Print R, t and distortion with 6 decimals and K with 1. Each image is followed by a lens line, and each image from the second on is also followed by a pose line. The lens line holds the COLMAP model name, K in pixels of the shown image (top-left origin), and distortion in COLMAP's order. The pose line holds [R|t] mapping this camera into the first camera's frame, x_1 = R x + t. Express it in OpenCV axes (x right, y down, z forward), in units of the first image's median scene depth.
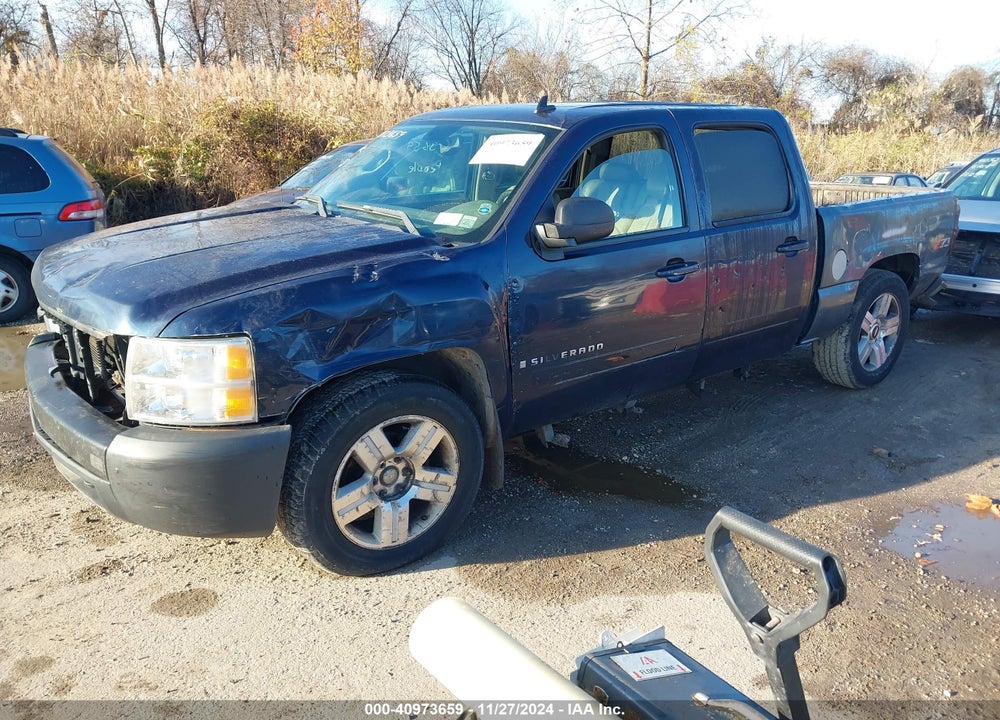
lens RADIAL K [[761.7, 0, 507.2], [0, 761.7, 387.5], [0, 0, 1]] dist [0.066924, -0.121110]
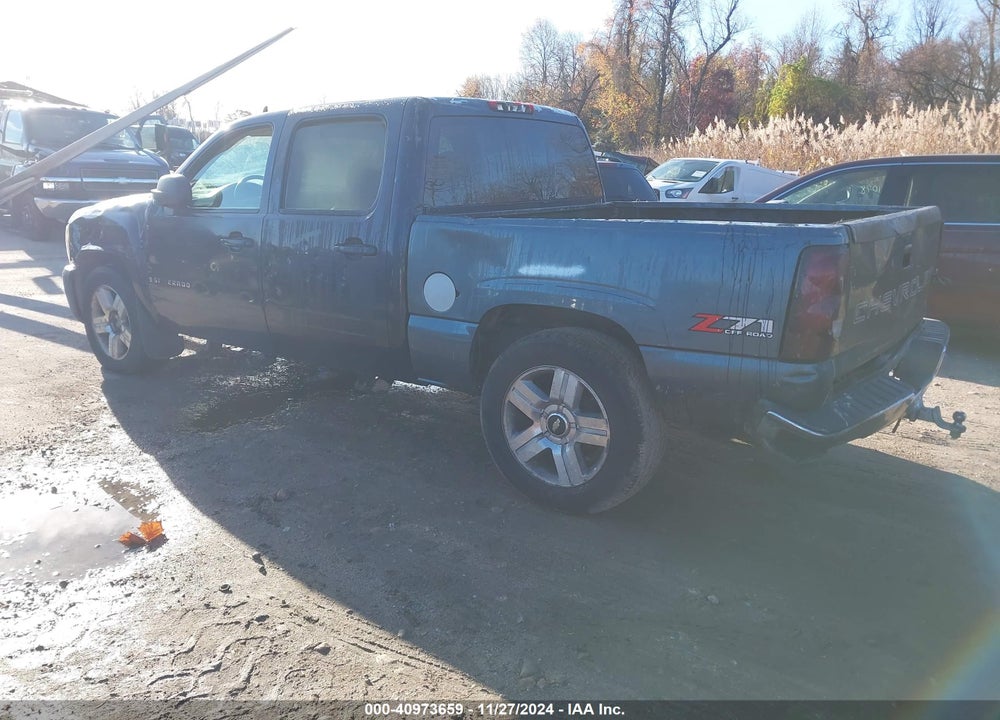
lens RADIAL K [[774.8, 0, 500.0], [0, 774.8, 360.0], [0, 0, 1]] dist [0.033613, -0.012340]
pose [[0.252797, 0.221316, -0.941867, 1.818635], [-0.314555, 0.939401, 0.136310, -0.335821], [0.914959, 0.261810, 0.307094, 1.272171]]
